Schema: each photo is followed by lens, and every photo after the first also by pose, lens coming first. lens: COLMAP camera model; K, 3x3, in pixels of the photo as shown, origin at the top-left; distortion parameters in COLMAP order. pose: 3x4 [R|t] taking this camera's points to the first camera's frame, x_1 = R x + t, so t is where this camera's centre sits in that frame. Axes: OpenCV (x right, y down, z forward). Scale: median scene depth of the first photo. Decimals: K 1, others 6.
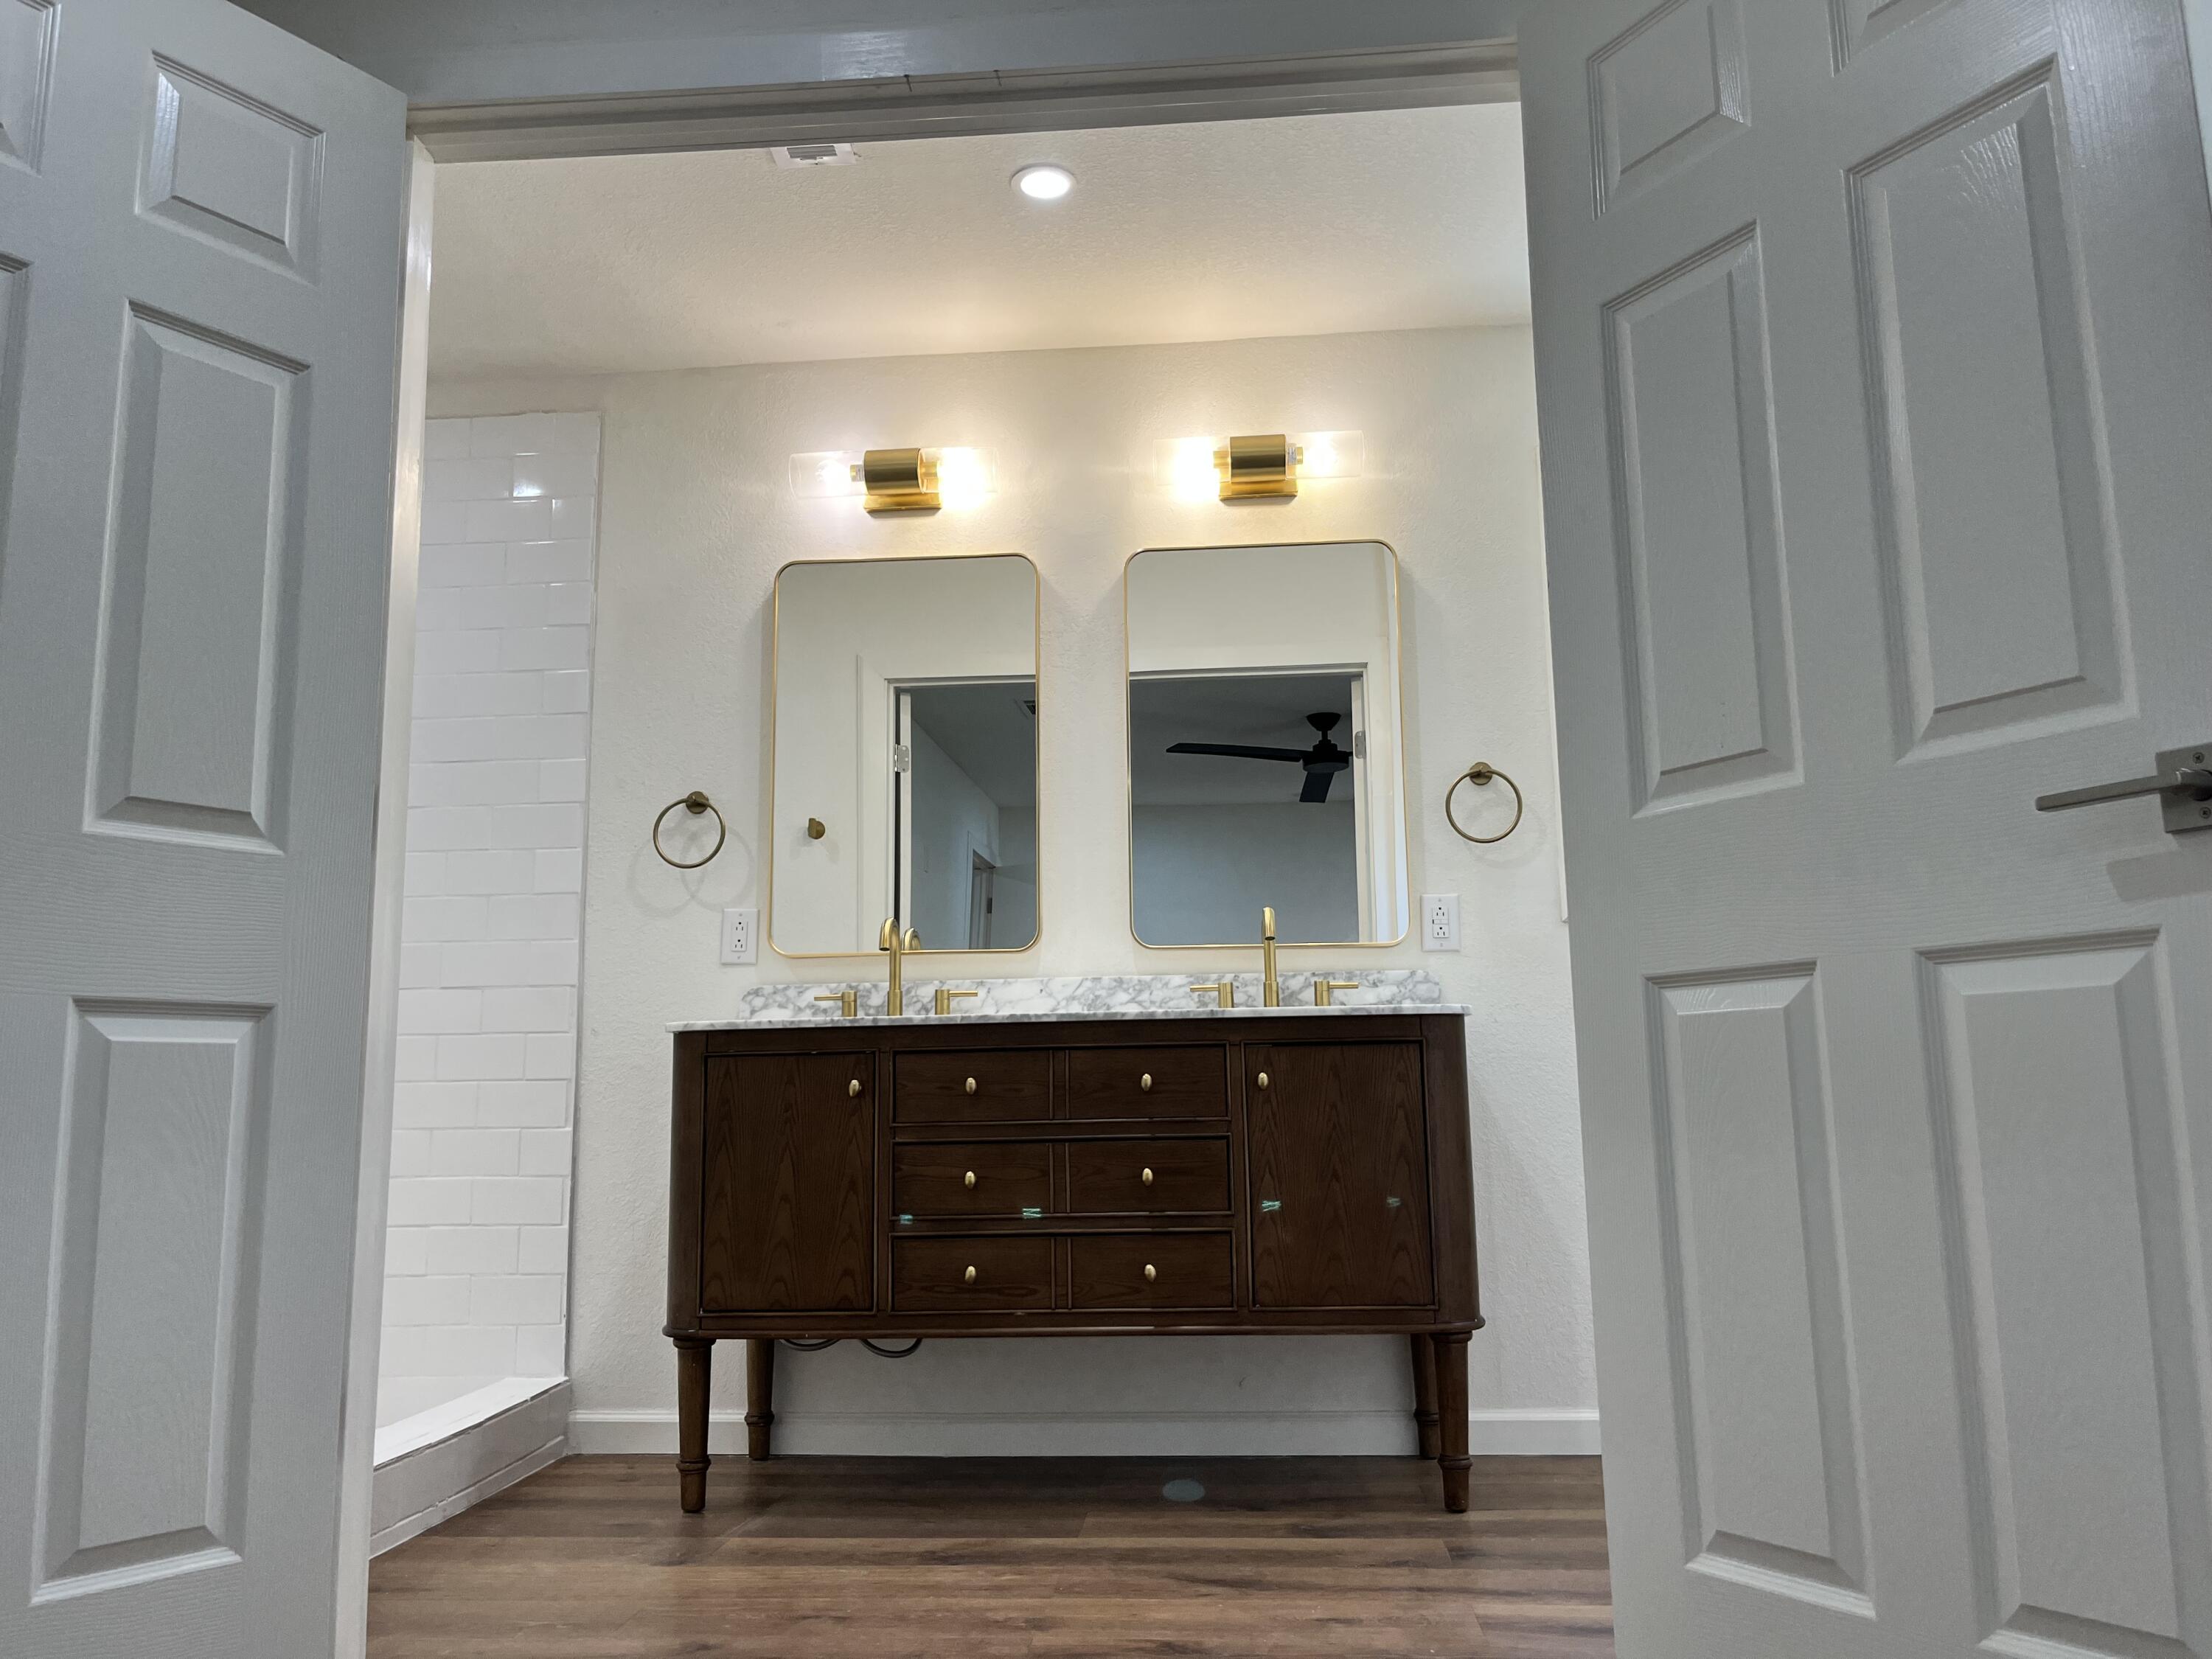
lens RADIAL K [[1702.3, 0, 1113.0], [0, 1702.3, 834.8], [0, 0, 1]] dist [0.137629, -0.321472]
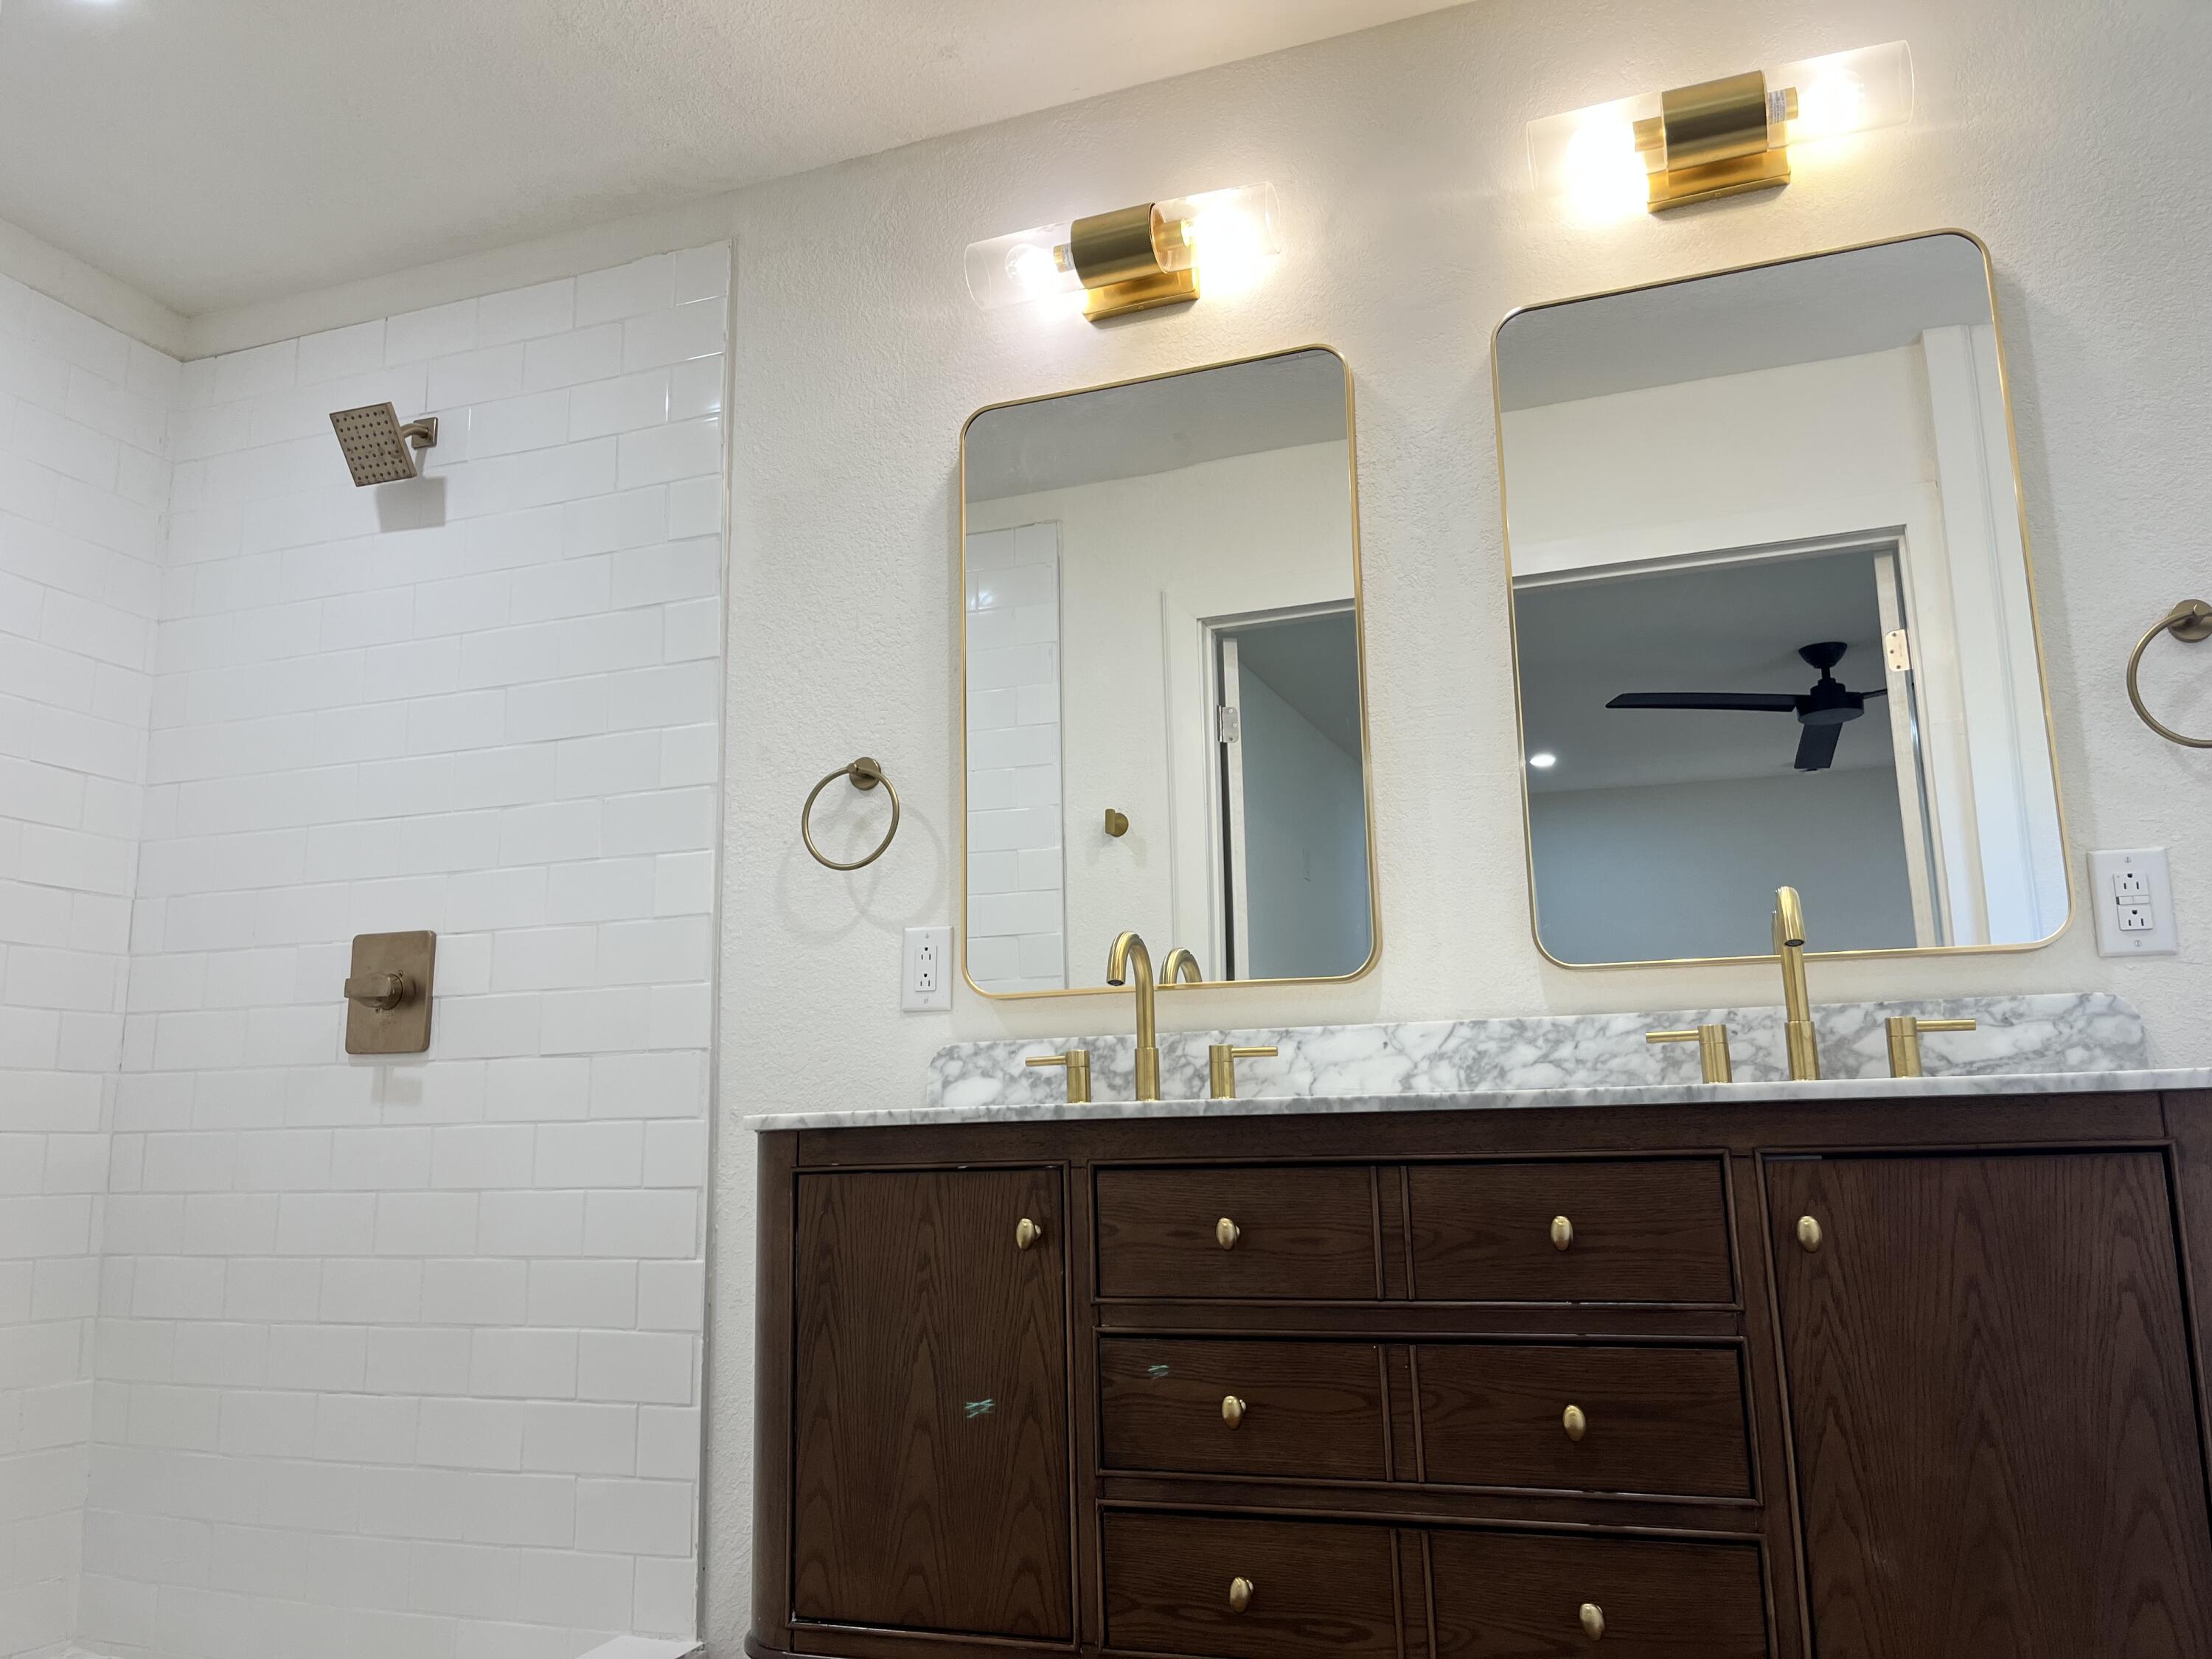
lens RADIAL K [[1701.3, 0, 1086.2], [0, 1701.3, 811.3], [0, 0, 1]] dist [0.062870, -0.095508]
pose [[0.960845, -0.058176, -0.270910, 0.024600], [0.050081, 0.998070, -0.036706, 0.026558], [0.272522, 0.021702, 0.961905, 0.395625]]
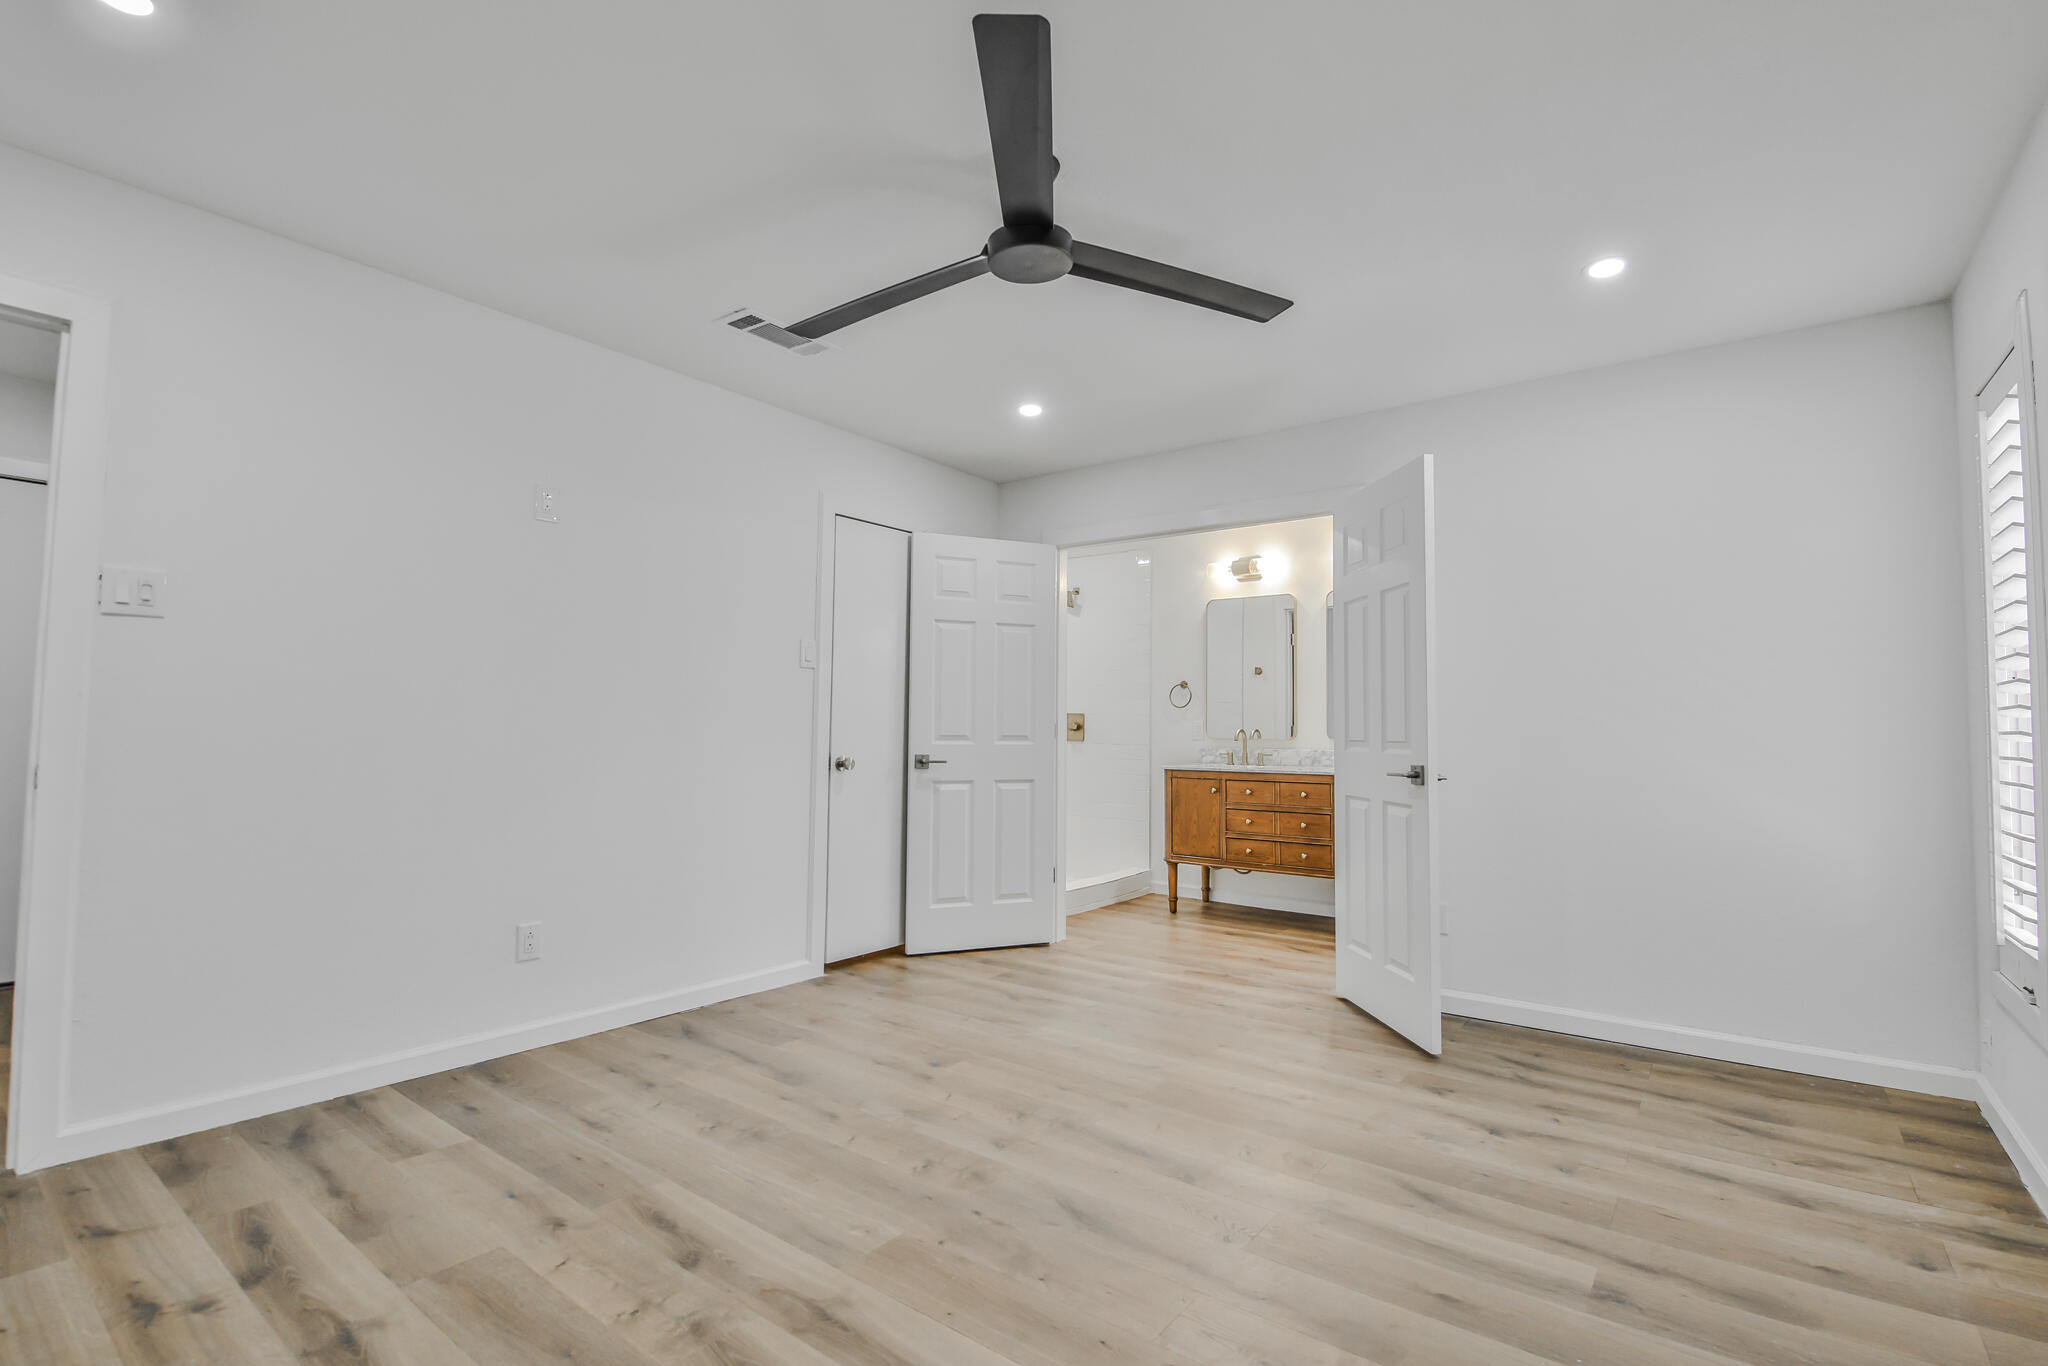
lens RADIAL K [[948.6, 0, 1024.0], [0, 948.6, 683.0], [0, 0, 1]] dist [-0.008394, -0.005156]
pose [[0.839364, -0.003416, -0.543559, 0.435265], [0.063738, 0.993700, 0.092179, -0.199529], [0.539820, -0.112017, 0.834294, -0.536345]]
